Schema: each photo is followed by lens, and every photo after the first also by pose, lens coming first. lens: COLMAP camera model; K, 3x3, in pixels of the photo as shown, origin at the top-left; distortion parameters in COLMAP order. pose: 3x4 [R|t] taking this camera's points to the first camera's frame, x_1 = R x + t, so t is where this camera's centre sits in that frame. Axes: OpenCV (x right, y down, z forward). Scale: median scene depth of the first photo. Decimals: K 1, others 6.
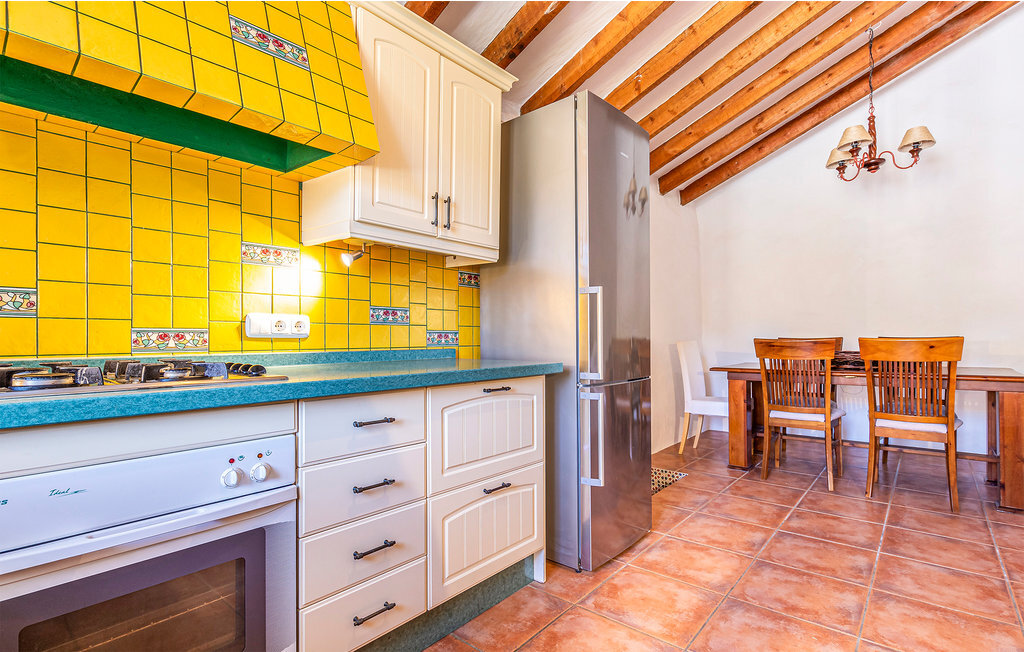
lens RADIAL K [[498.3, 0, 512.0], [0, 498.3, 326.0], [0, 0, 1]] dist [0.000364, 0.000027]
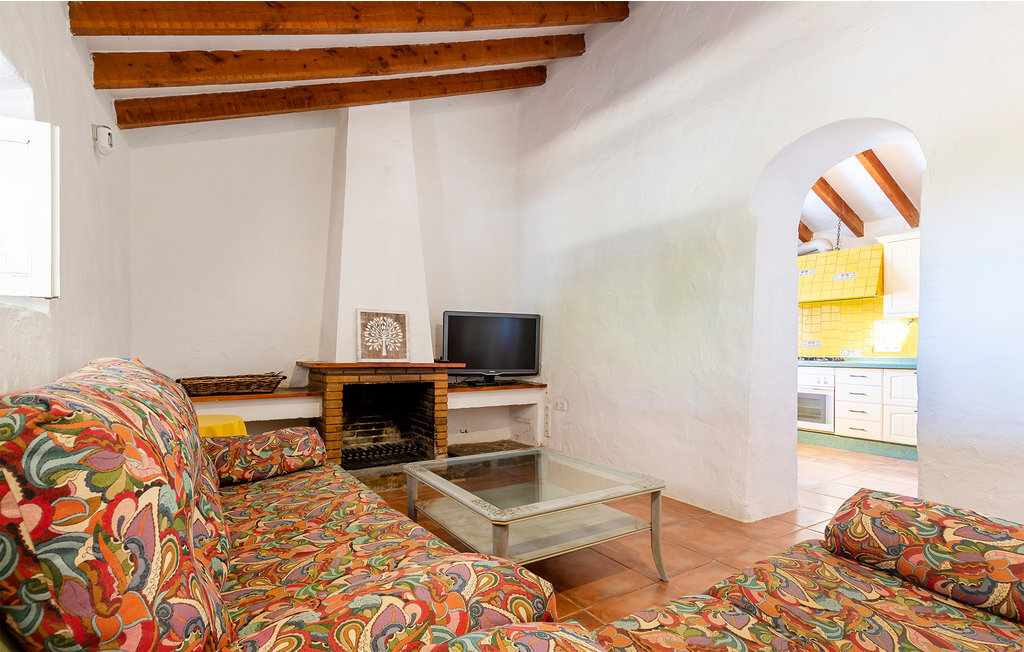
lens RADIAL K [[477.3, 0, 505.9], [0, 477.3, 346.5], [0, 0, 1]] dist [-0.001799, -0.000113]
pose [[-0.299718, -0.000094, -0.954028, 2.935120], [0.017271, 0.999836, -0.005525, -0.034716], [0.953871, -0.018133, -0.299667, -0.299915]]
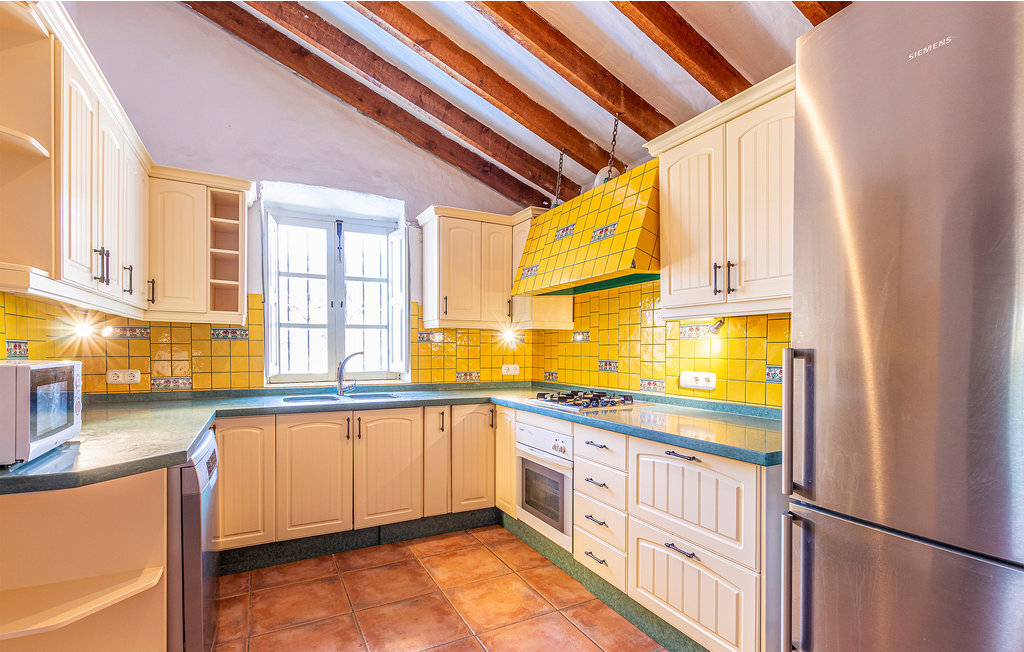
lens RADIAL K [[477.3, 0, 505.9], [0, 477.3, 346.5], [0, 0, 1]] dist [-0.001799, -0.000113]
pose [[-0.386977, -0.001242, -0.922089, 1.022527], [0.022503, 0.999689, -0.010791, -0.096299], [0.921815, -0.024926, -0.386828, 1.053506]]
